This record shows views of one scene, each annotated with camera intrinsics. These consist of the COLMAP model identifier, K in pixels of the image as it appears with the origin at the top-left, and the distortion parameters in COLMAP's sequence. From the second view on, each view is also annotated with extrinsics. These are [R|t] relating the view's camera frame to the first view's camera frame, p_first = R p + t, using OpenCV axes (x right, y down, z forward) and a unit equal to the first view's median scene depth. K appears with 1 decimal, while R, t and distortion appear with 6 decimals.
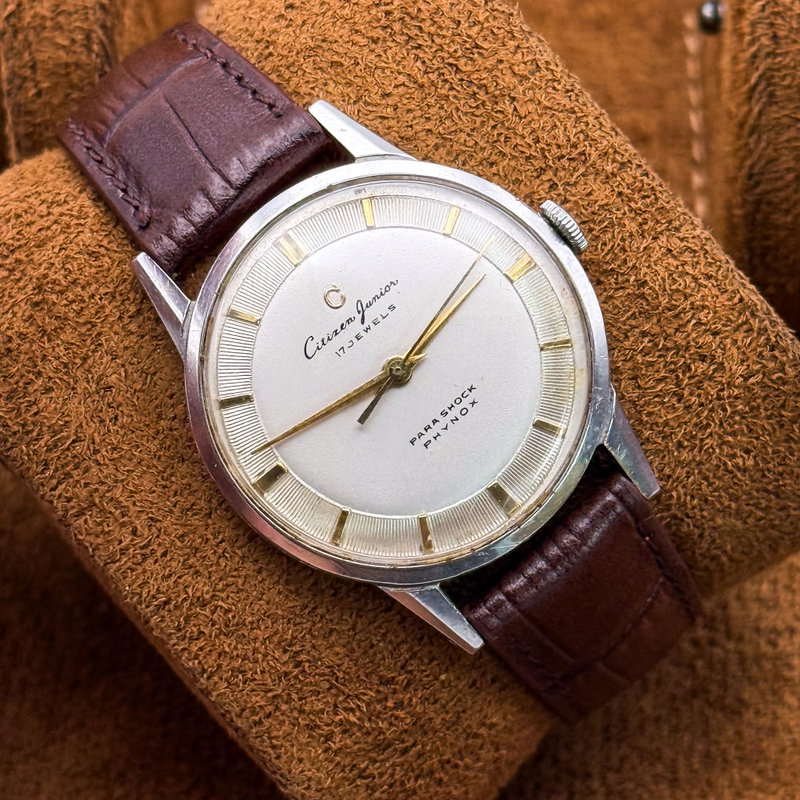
lens RADIAL K [[3025.9, 0, 386.8], [0, 3025.9, 414.2], [0, 0, 1]] dist [0.127665, -2.161504]
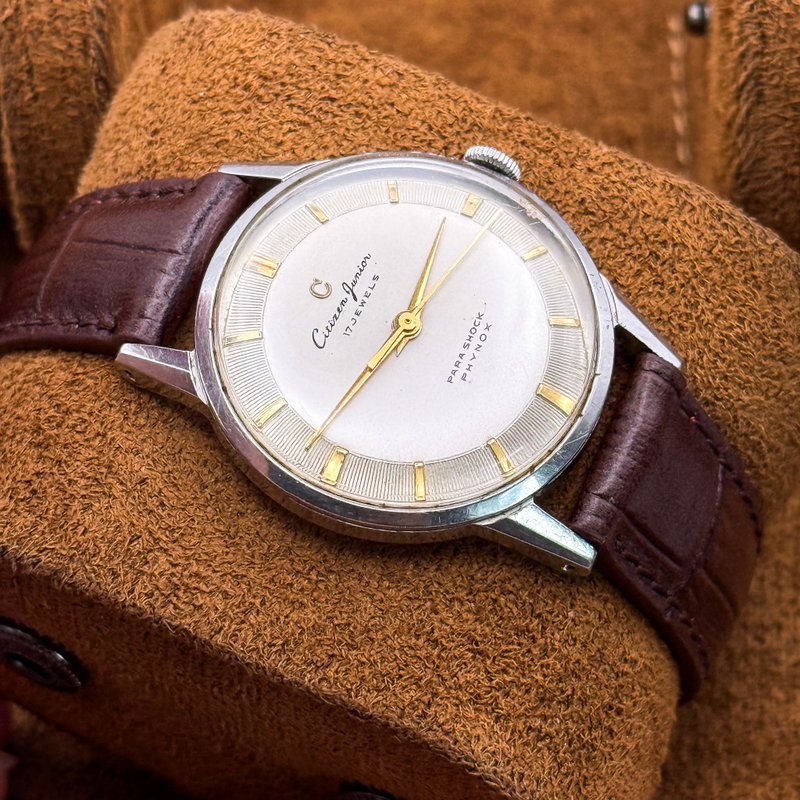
lens RADIAL K [[3025.9, 0, 386.8], [0, 3025.9, 414.2], [0, 0, 1]] dist [0.127665, -2.161504]
pose [[0.908253, -0.367096, 0.200791, -0.209353], [0.414256, 0.856454, -0.308024, 0.309105], [-0.058893, 0.362942, 0.929949, 0.068231]]
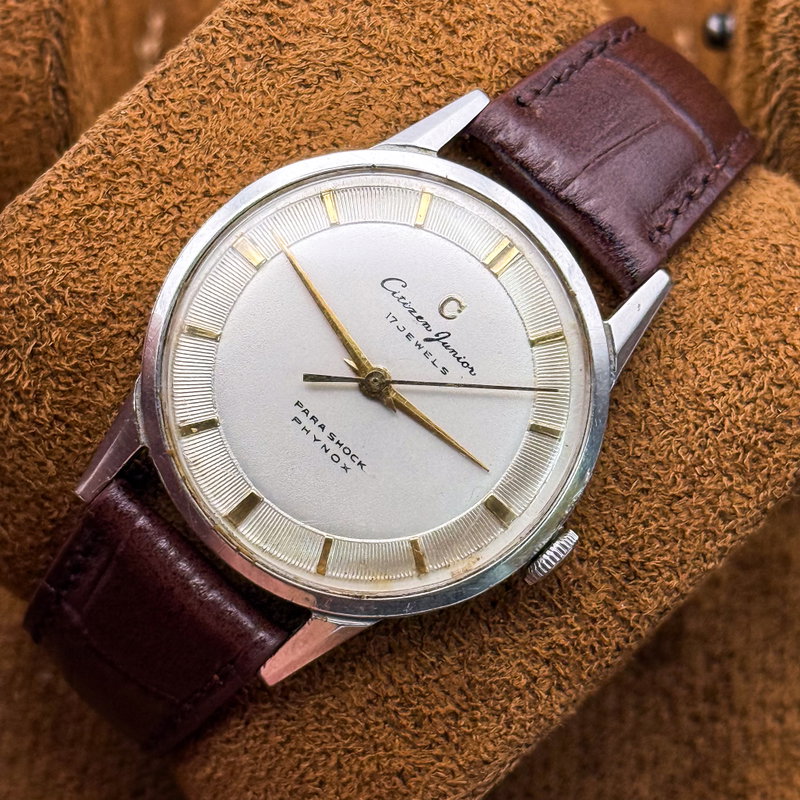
lens RADIAL K [[3025.9, 0, 386.8], [0, 3025.9, 414.2], [0, 0, 1]] dist [0.127665, -2.161504]
pose [[0.070859, 0.995840, -0.057289, 0.063200], [-0.996817, 0.072798, 0.032511, -0.045098], [0.036547, 0.054803, 0.997828, 0.093270]]
